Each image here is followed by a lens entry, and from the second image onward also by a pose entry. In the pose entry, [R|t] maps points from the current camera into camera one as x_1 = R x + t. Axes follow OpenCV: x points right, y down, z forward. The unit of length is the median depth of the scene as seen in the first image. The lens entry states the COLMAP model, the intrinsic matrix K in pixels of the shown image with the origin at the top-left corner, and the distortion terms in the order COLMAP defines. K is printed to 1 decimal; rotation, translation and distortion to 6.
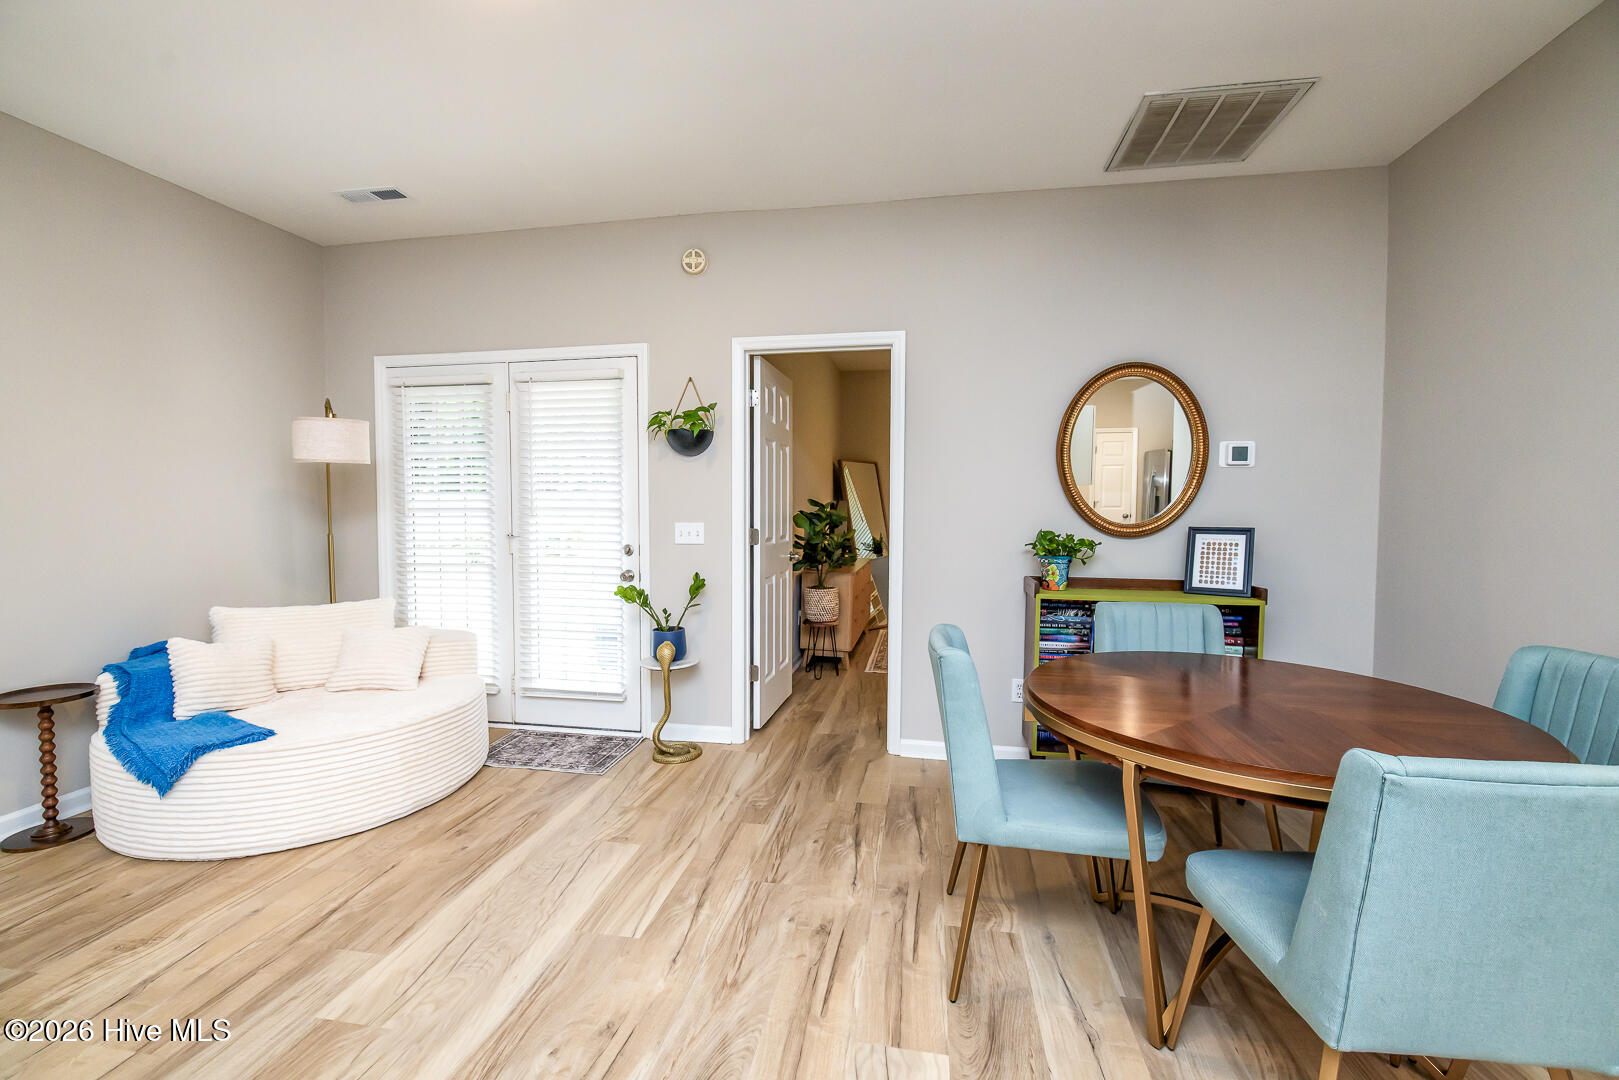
lens RADIAL K [[678.6, 0, 807.5], [0, 678.6, 538.4], [0, 0, 1]] dist [-0.001530, -0.000432]
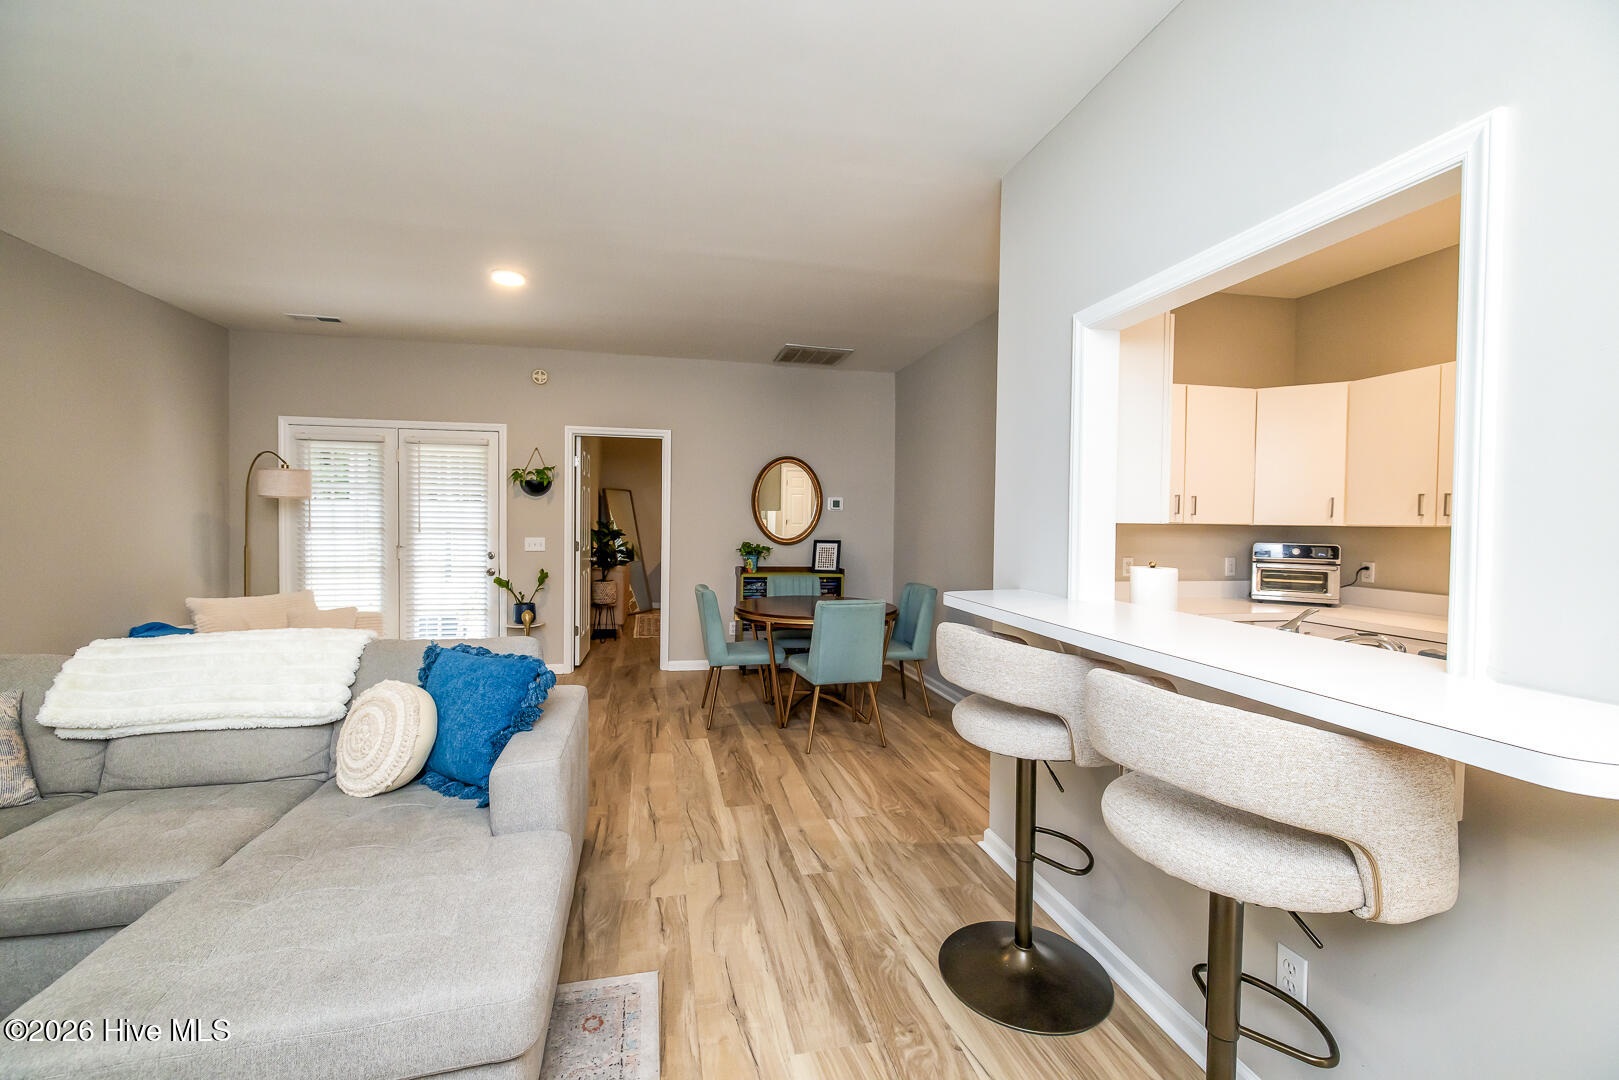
lens RADIAL K [[678.6, 0, 803.5], [0, 678.6, 533.3], [0, 0, 1]] dist [-0.001530, -0.000432]
pose [[0.920854, 0.000726, 0.389908, -0.248990], [0.007745, 0.999767, -0.020155, 0.004175], [-0.389831, 0.021579, 0.920633, -0.834643]]
